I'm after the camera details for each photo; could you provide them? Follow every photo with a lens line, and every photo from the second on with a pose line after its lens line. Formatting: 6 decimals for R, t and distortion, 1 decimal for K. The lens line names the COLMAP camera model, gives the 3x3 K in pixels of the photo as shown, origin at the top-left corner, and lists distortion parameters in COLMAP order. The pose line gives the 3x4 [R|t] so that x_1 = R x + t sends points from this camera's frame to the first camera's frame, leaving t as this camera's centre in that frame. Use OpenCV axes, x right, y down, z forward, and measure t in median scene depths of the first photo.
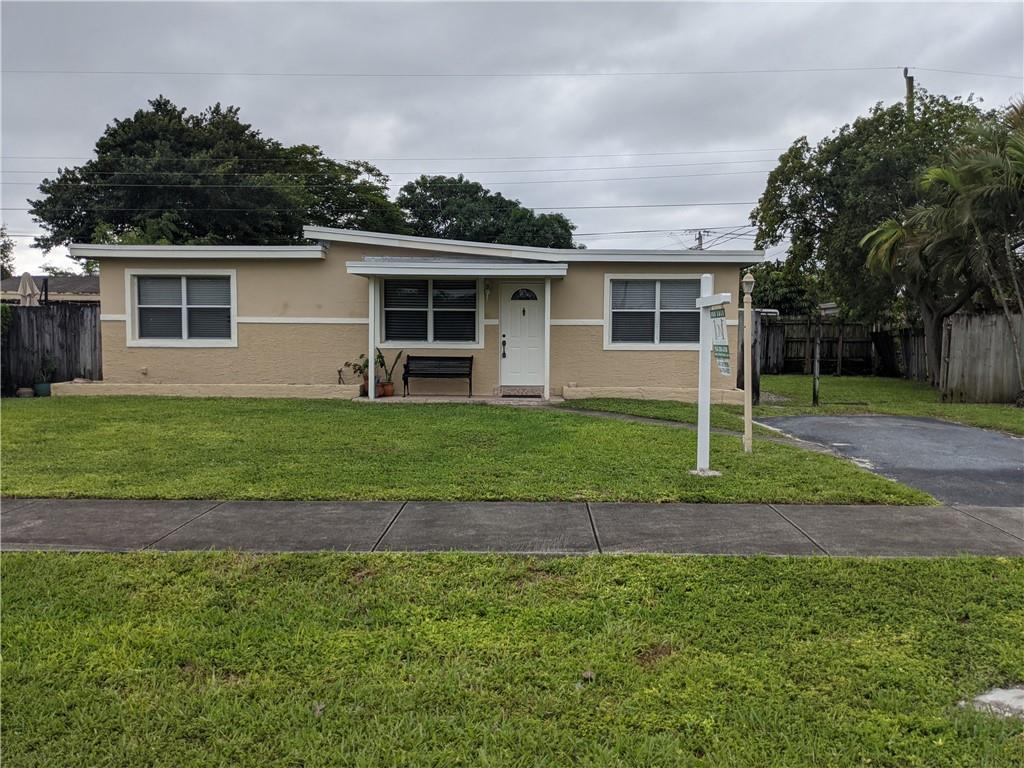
lens RADIAL K [[816.2, 0, 537.3], [0, 816.2, 388.8], [0, 0, 1]] dist [0.065015, -0.111670]
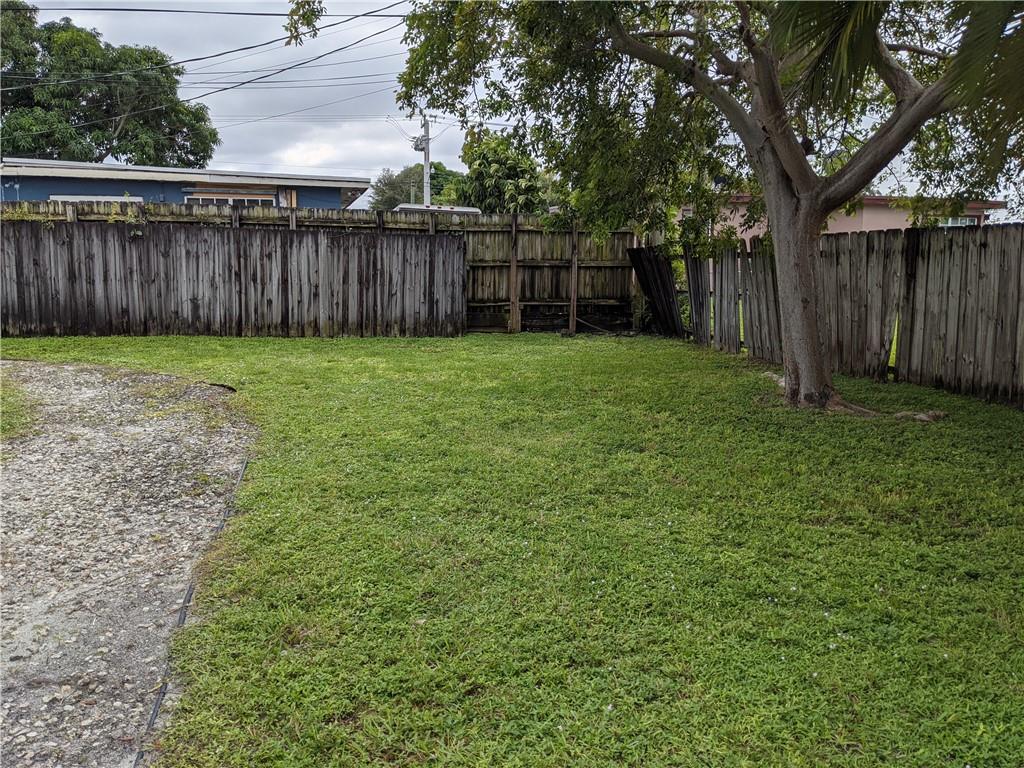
lens RADIAL K [[816.2, 0, 516.8], [0, 816.2, 388.0], [0, 0, 1]] dist [0.065015, -0.111670]
pose [[0.967762, -0.044949, 0.247821, 0.377812], [0.017639, 0.993626, 0.111339, -0.073638], [-0.251246, -0.103379, 0.962387, 0.945191]]
